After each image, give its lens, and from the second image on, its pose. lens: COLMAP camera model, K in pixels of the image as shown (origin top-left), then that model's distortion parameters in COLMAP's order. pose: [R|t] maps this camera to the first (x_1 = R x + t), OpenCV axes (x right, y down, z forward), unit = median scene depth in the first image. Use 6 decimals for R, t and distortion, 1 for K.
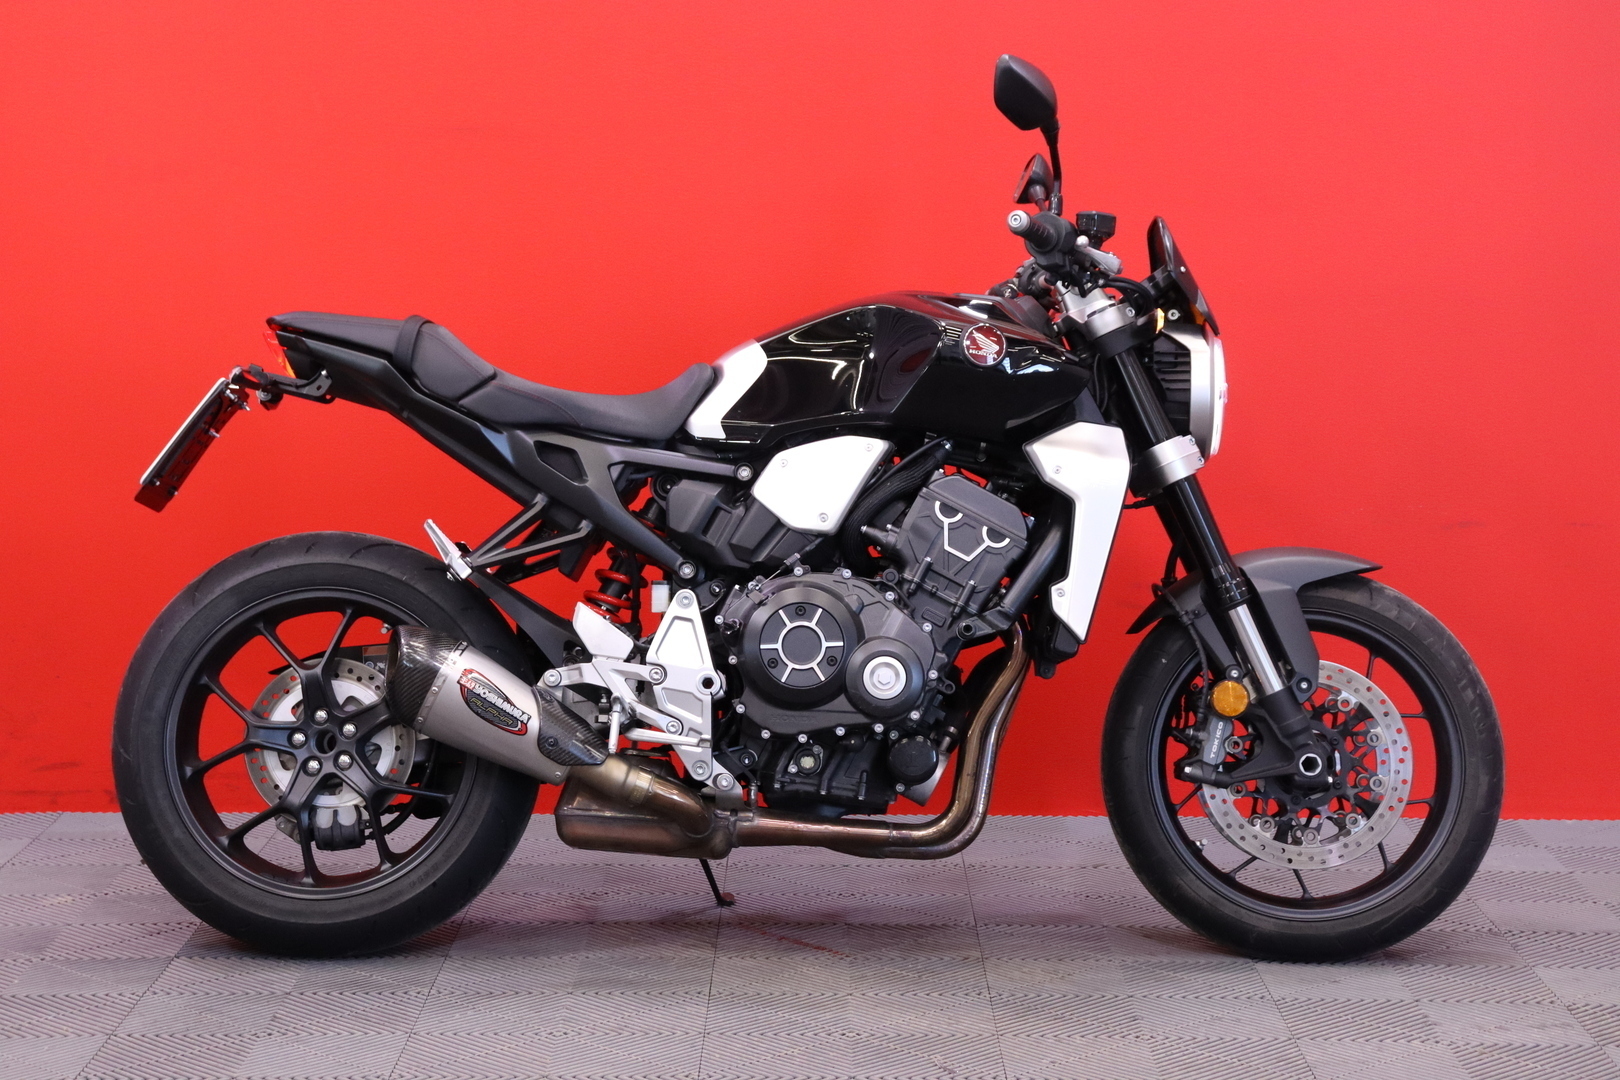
lens RADIAL K [[3242.5, 0, 810.0], [0, 3242.5, 540.0], [0, 0, 1]] dist [0.167402, 0.188256]
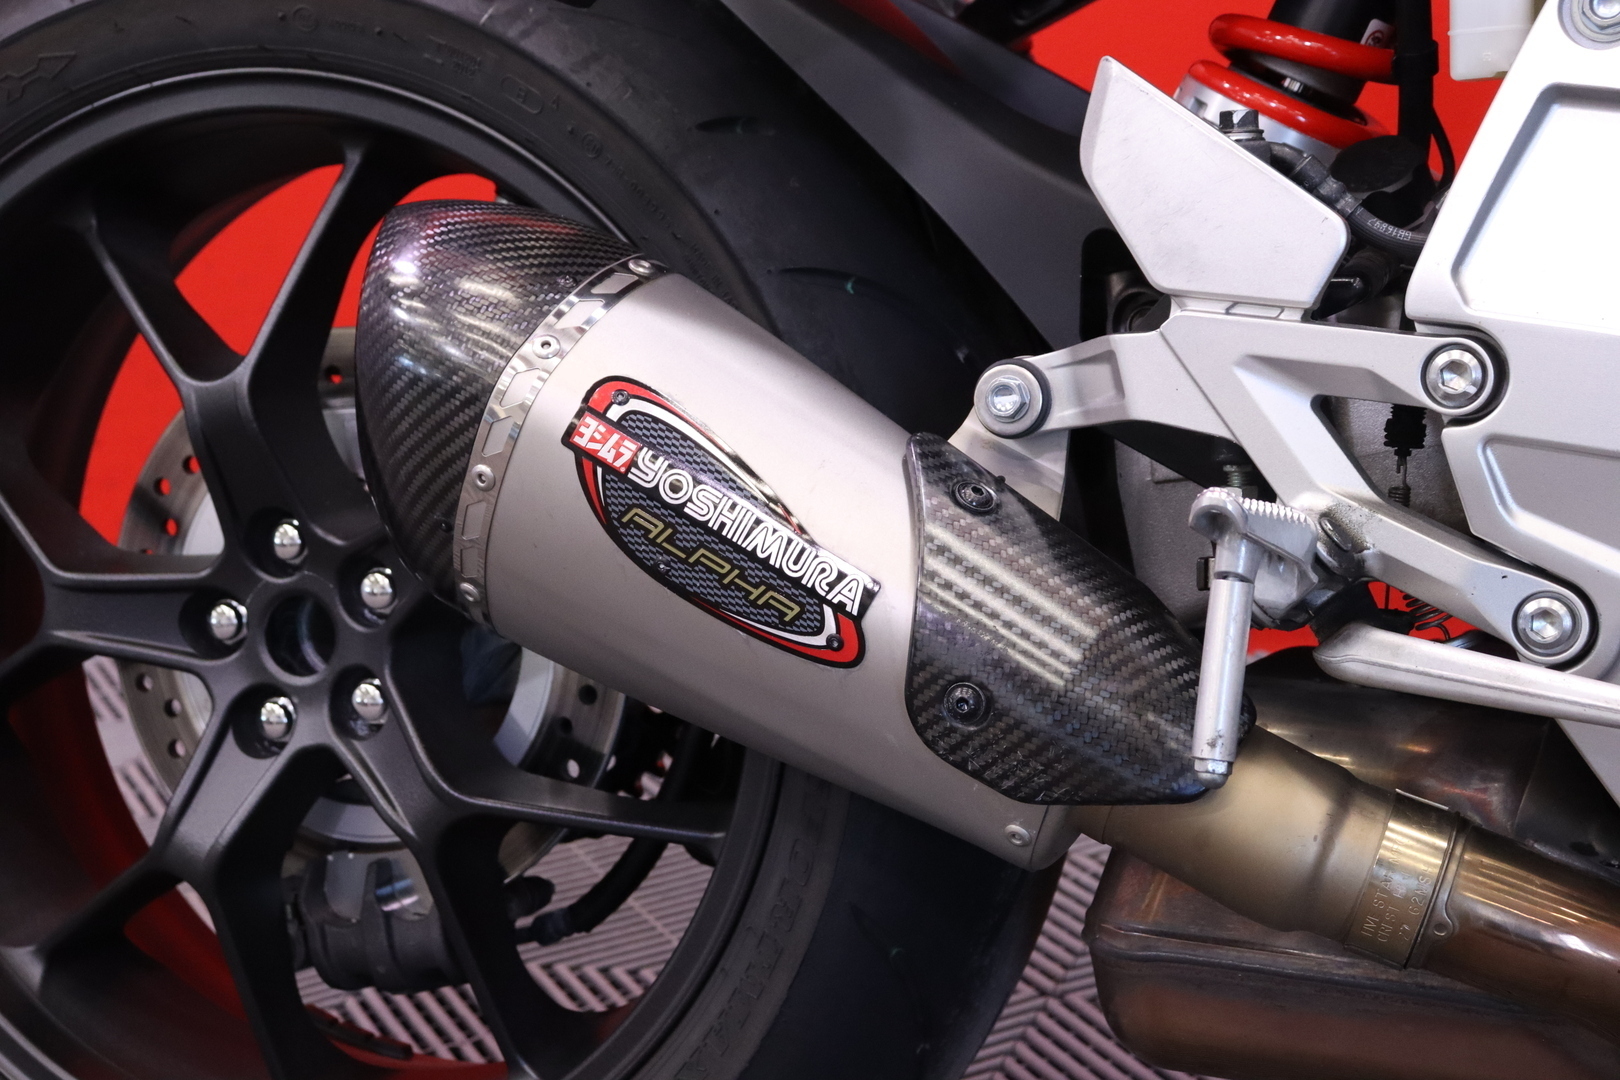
lens RADIAL K [[3051.8, 0, 810.0], [0, 3051.8, 540.0], [0, 0, 1]] dist [0.309183, 0.012044]
pose [[0.931584, -0.009126, -0.363412, -0.013360], [0.059455, 0.990049, 0.127548, 0.023816], [0.358632, -0.140428, 0.922856, 0.795118]]
